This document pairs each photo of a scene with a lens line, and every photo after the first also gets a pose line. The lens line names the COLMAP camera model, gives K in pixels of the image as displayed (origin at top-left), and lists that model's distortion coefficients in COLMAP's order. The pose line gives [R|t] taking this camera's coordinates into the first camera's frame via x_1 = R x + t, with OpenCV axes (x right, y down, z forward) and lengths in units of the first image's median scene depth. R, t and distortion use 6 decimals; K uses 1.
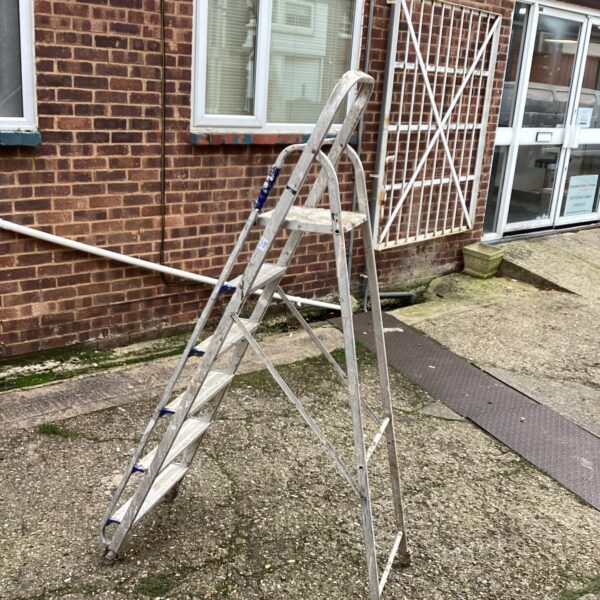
lens RADIAL K [[767.3, 0, 281.3], [0, 767.3, 299.6], [0, 0, 1]] dist [0.174364, -0.430010]
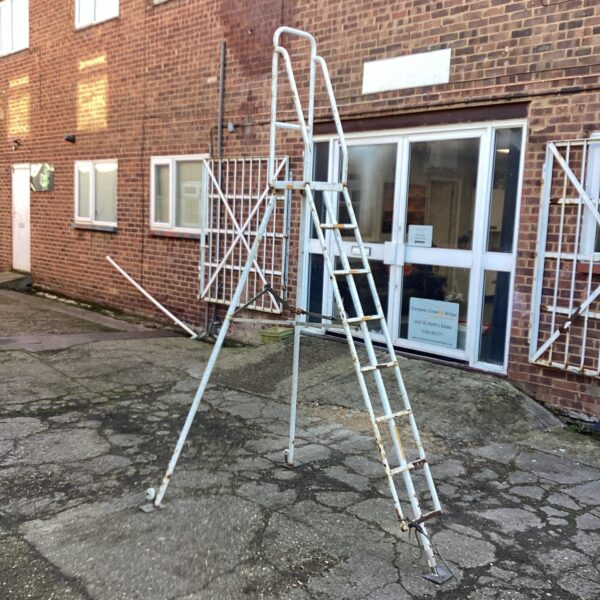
lens RADIAL K [[767.3, 0, 281.3], [0, 767.3, 299.6], [0, 0, 1]] dist [0.174364, -0.430010]
pose [[-0.011360, 0.045254, -0.998911, 2.212901], [-0.318567, 0.946759, 0.046515, -0.252396], [0.947832, 0.318748, 0.003661, 1.441984]]
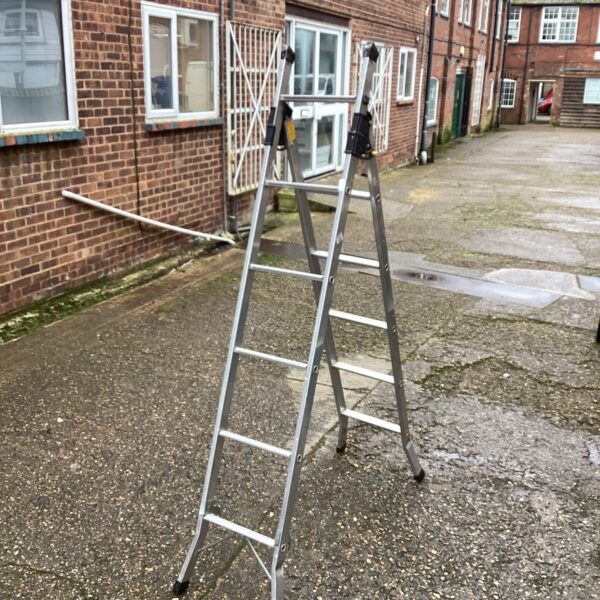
lens RADIAL K [[767.3, 0, 281.3], [0, 767.3, 299.6], [0, 0, 1]] dist [0.174364, -0.430010]
pose [[0.890886, -0.177113, 0.418274, -0.565227], [0.171289, 0.983860, 0.051773, 0.079616], [-0.420693, 0.025522, 0.906844, -0.429794]]
